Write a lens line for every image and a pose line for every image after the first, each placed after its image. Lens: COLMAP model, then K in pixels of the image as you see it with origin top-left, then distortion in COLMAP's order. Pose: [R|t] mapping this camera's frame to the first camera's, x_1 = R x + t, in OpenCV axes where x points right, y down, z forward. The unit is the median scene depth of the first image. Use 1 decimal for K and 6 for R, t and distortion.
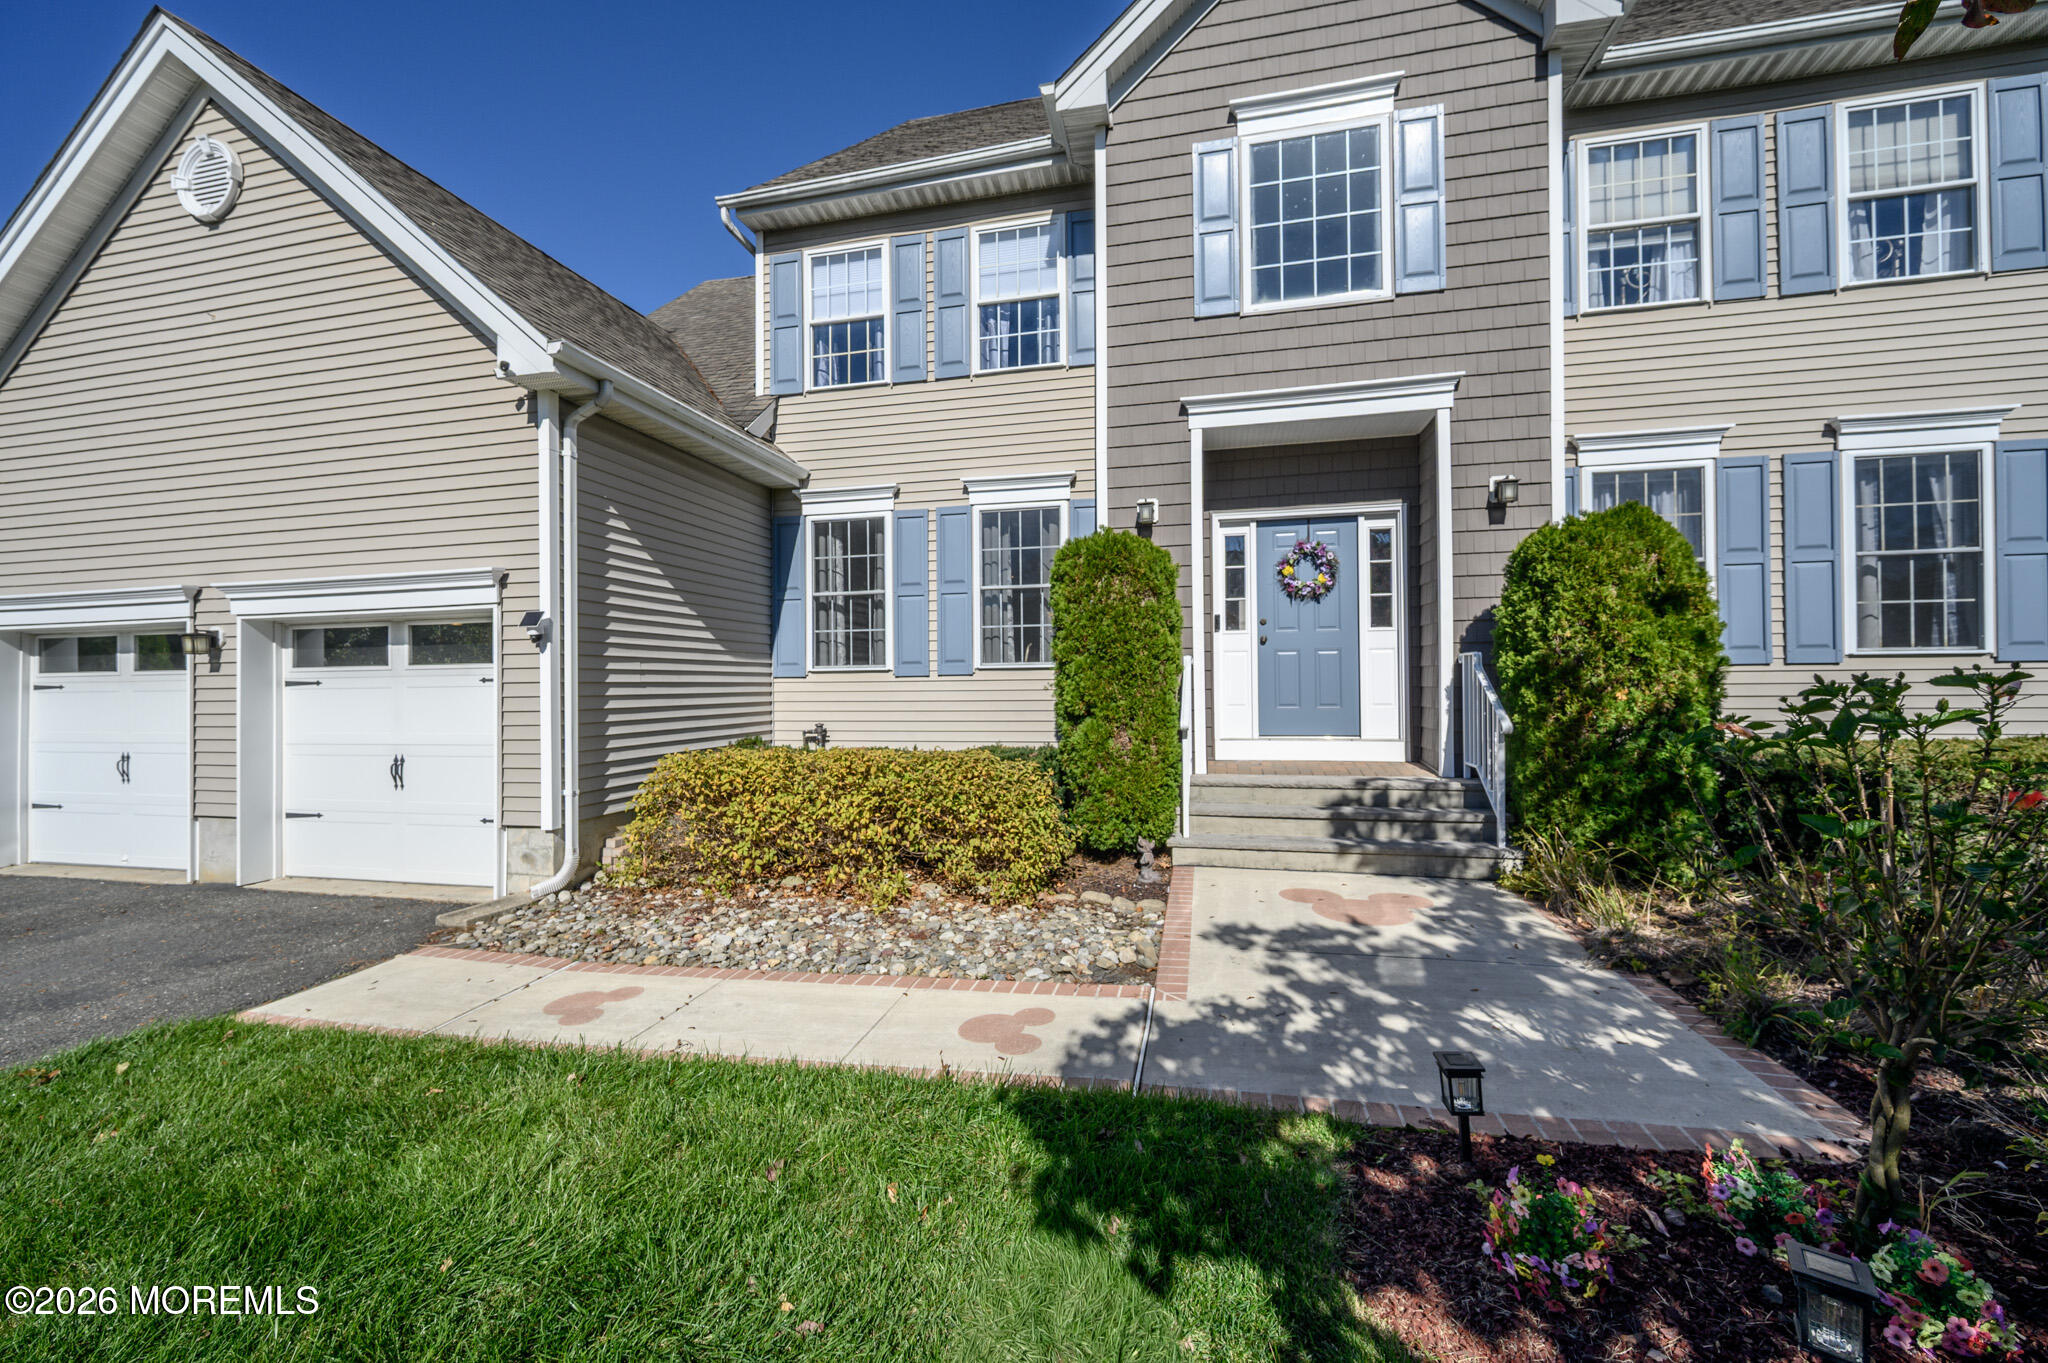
lens RADIAL K [[792.9, 0, 1023.0], [0, 792.9, 678.1], [0, 0, 1]] dist [0.001596, -0.000406]
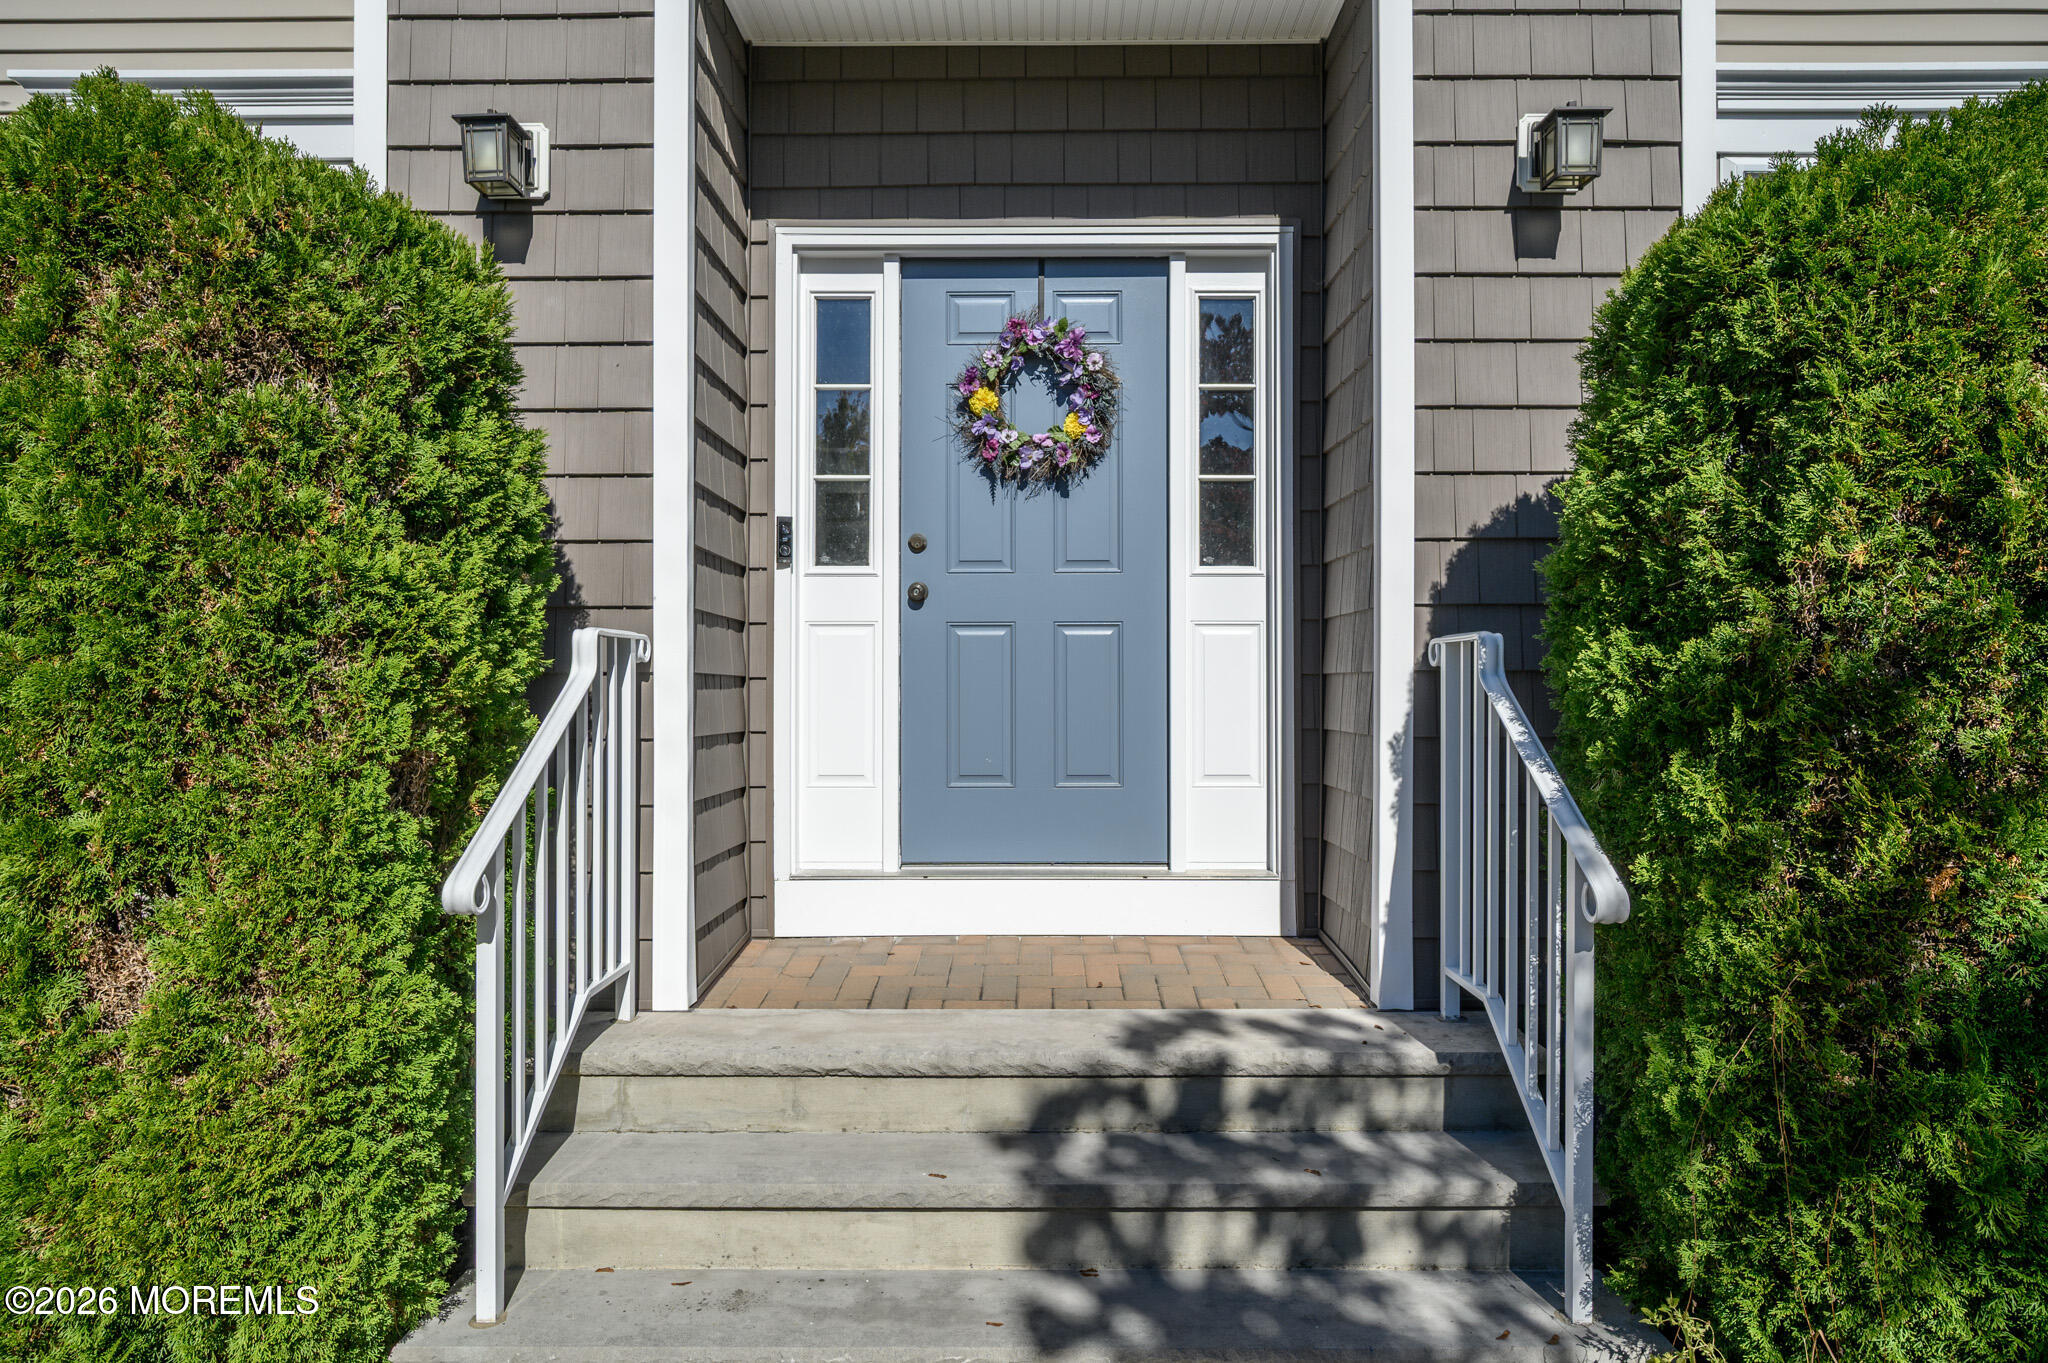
lens RADIAL K [[1201.9, 0, 1025.0], [0, 1201.9, 695.5], [0, 0, 1]] dist [-0.002206, -0.000050]
pose [[0.975336, 0.007769, 0.220589, 0.262947], [-0.009758, 0.999921, 0.007931, -0.008704], [-0.220510, -0.009888, 0.975335, 0.526028]]
